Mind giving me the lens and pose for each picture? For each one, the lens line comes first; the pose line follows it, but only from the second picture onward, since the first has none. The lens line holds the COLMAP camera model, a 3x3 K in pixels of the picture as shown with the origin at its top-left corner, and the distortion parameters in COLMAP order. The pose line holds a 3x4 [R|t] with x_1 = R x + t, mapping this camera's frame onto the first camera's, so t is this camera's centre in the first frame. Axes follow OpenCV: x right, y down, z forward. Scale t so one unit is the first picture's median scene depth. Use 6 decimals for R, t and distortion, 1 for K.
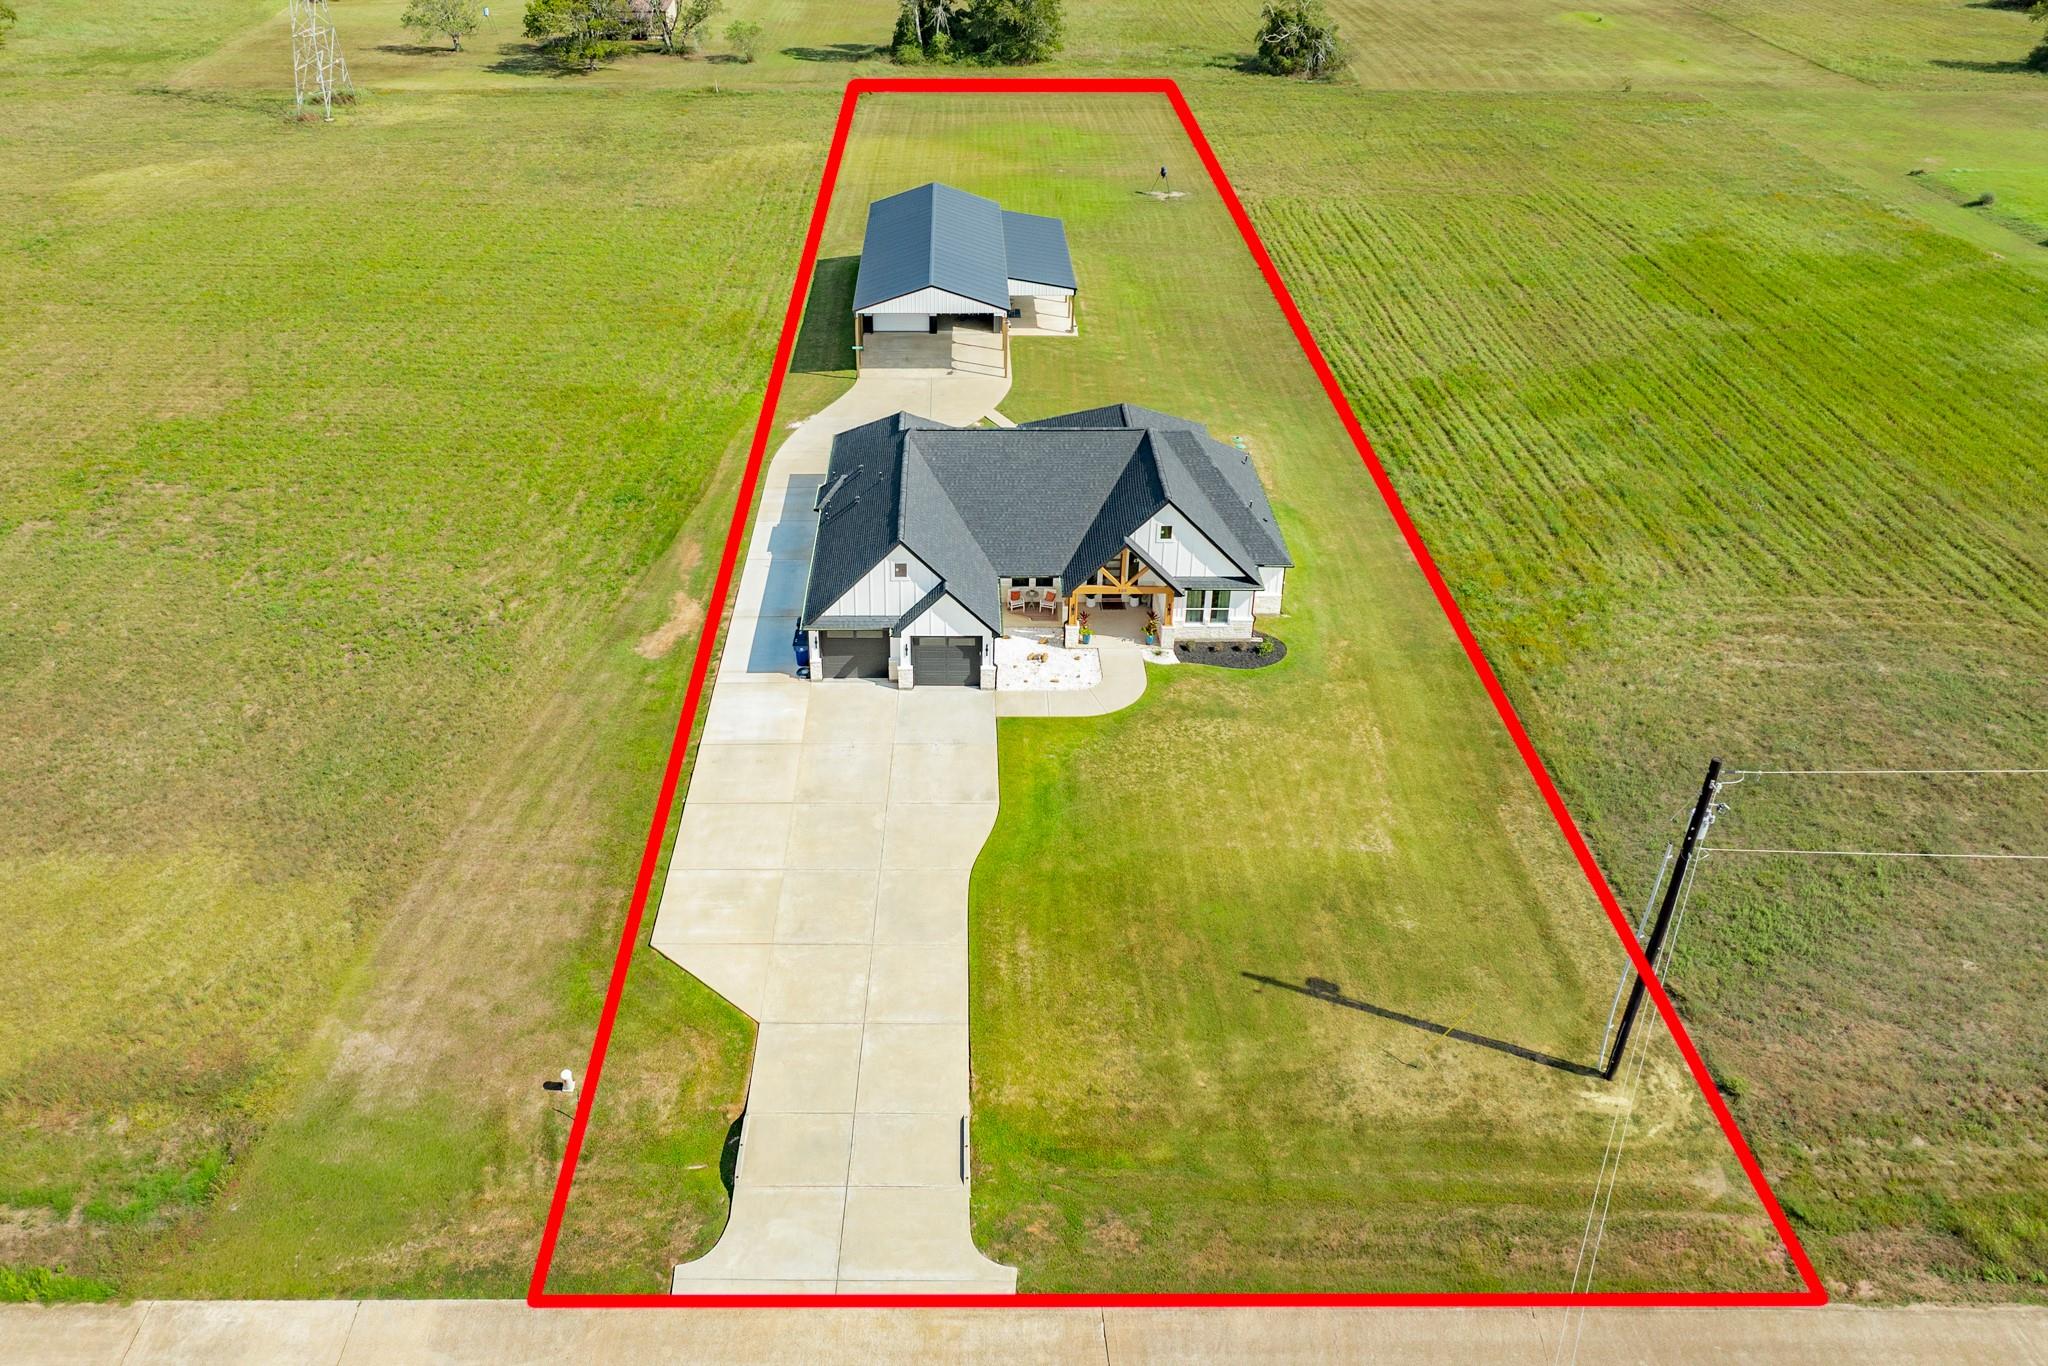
lens RADIAL K [[1459.5, 0, 984.2], [0, 1459.5, 685.5], [0, 0, 1]] dist [0.006022, -0.000408]
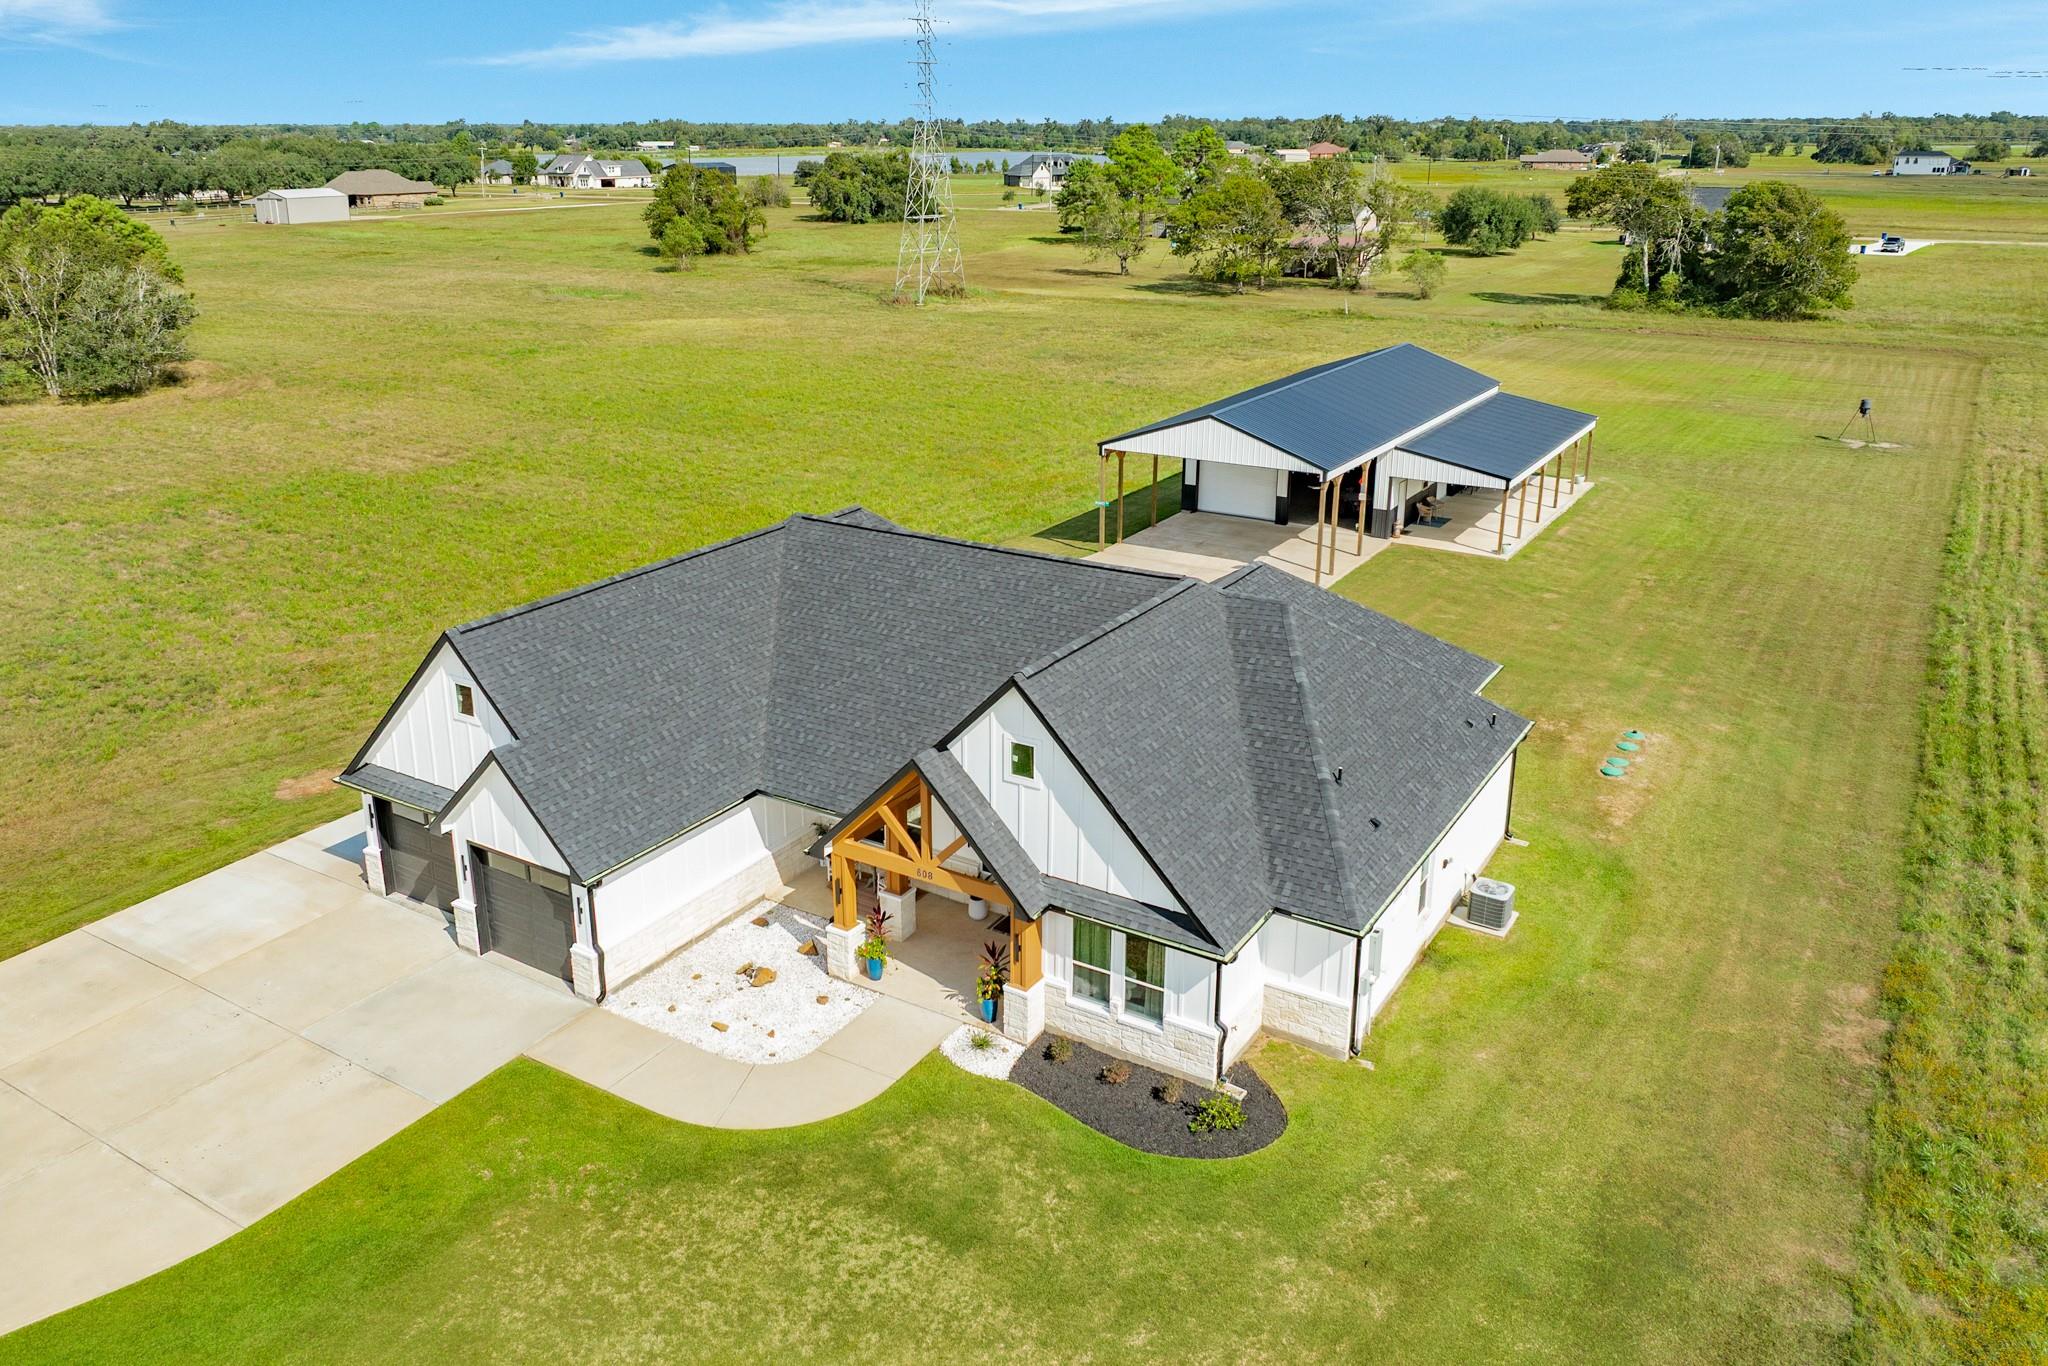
lens RADIAL K [[1563.9, 0, 1005.2], [0, 1563.9, 659.4], [0, 0, 1]] dist [-0.002880, -0.005370]
pose [[0.842631, 0.174298, -0.509503, 0.336059], [-0.296306, 0.940125, -0.168429, -0.052544], [0.449639, 0.292893, 0.843824, 0.582867]]
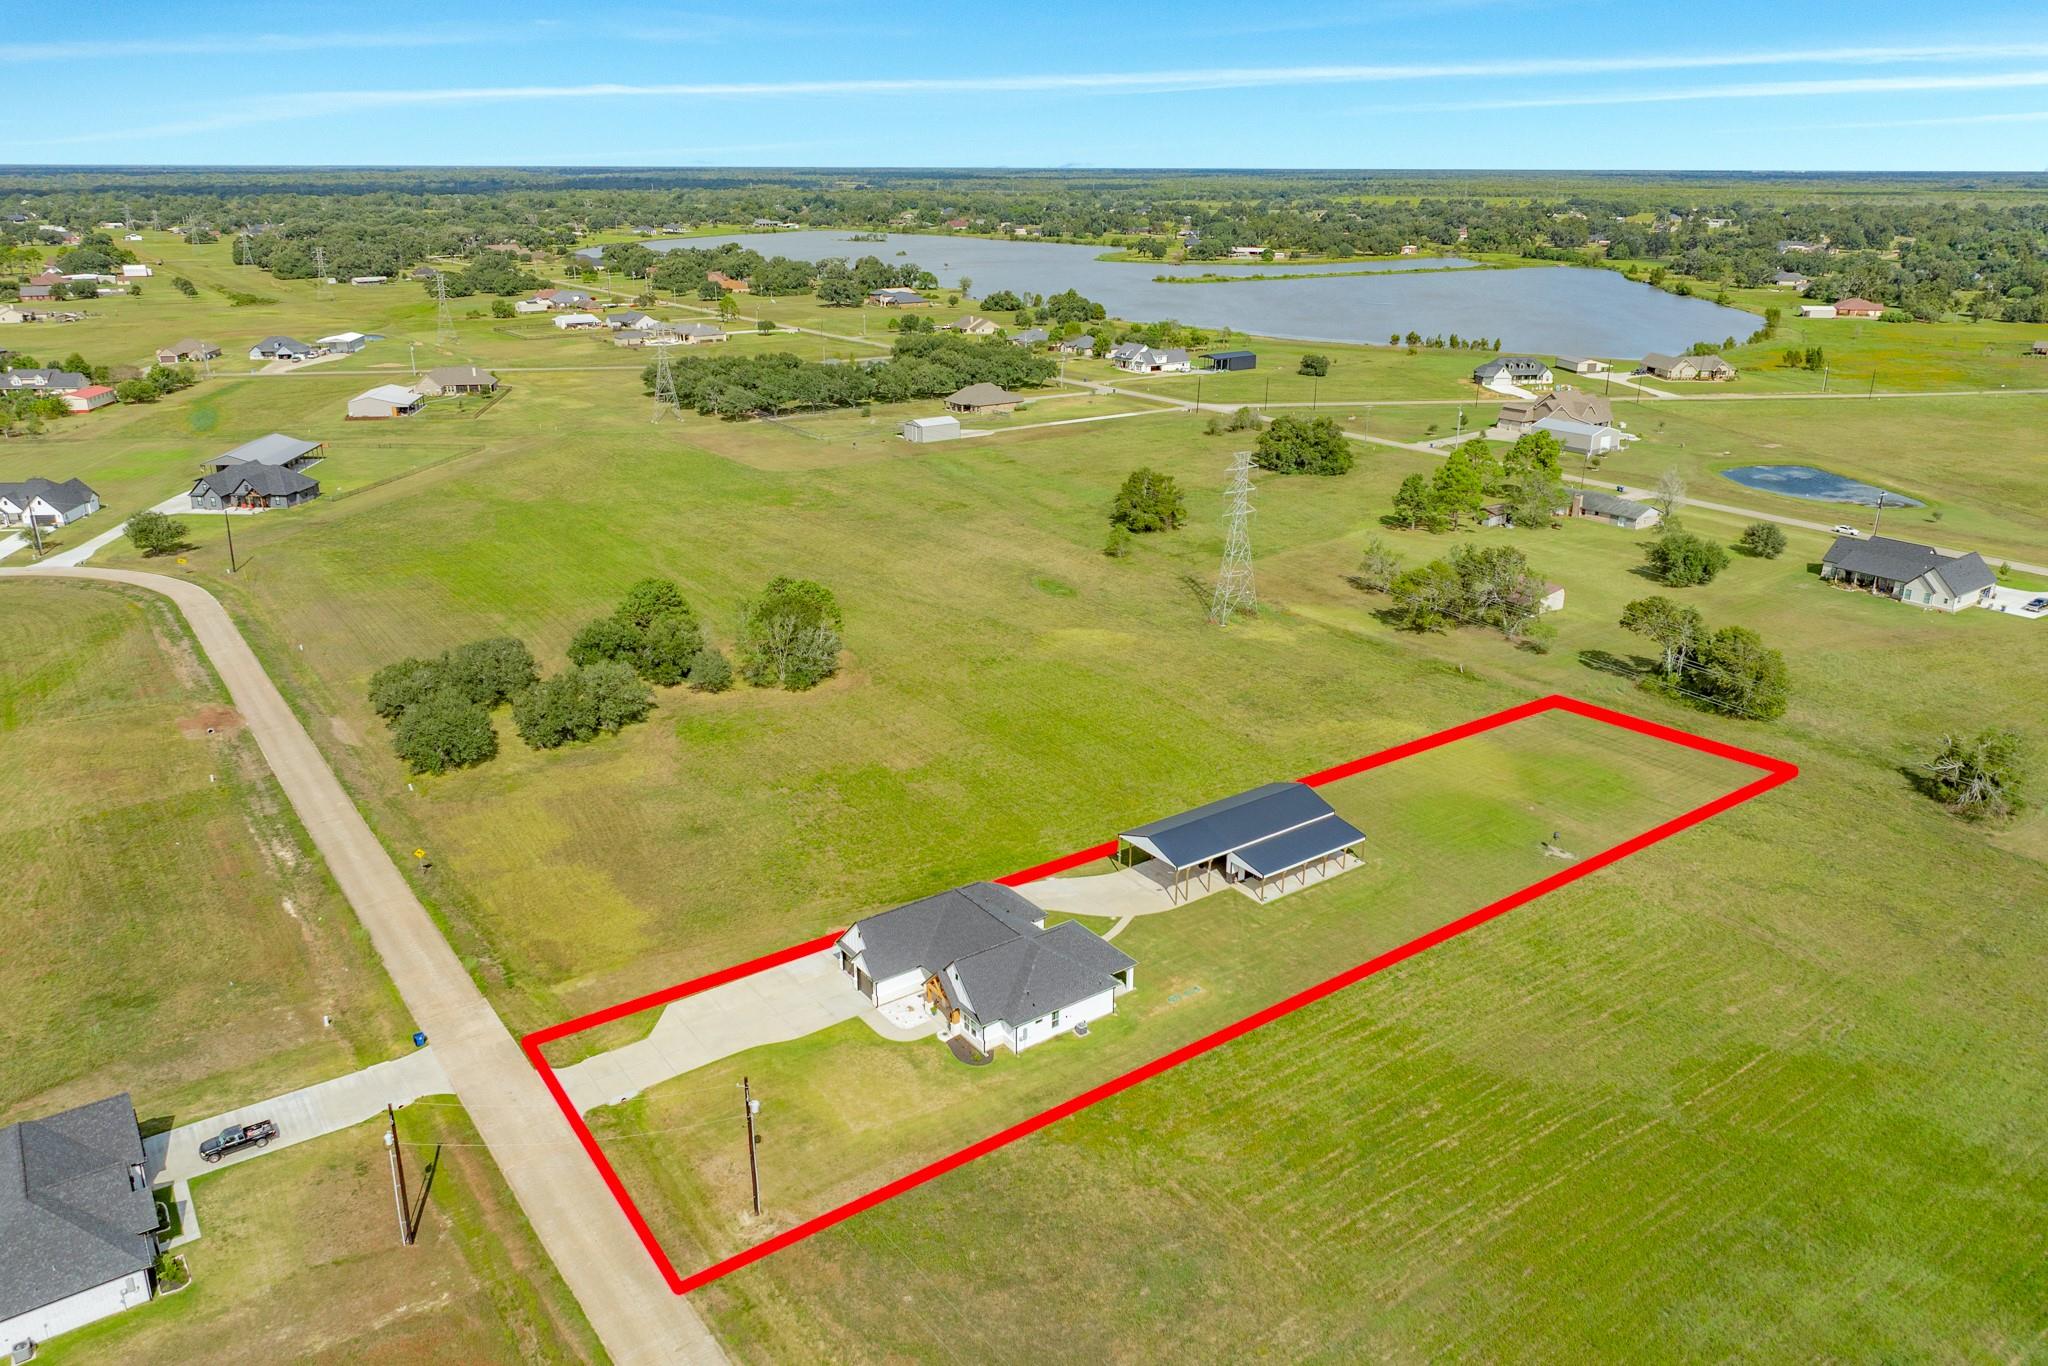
lens RADIAL K [[1459.5, 0, 984.2], [0, 1459.5, 685.5], [0, 0, 1]] dist [0.006022, -0.000408]
pose [[0.563778, 0.274680, -0.778913, 1.561693], [-0.451271, 0.892307, -0.011963, -0.443740], [0.691743, 0.358245, 0.627018, -0.378719]]
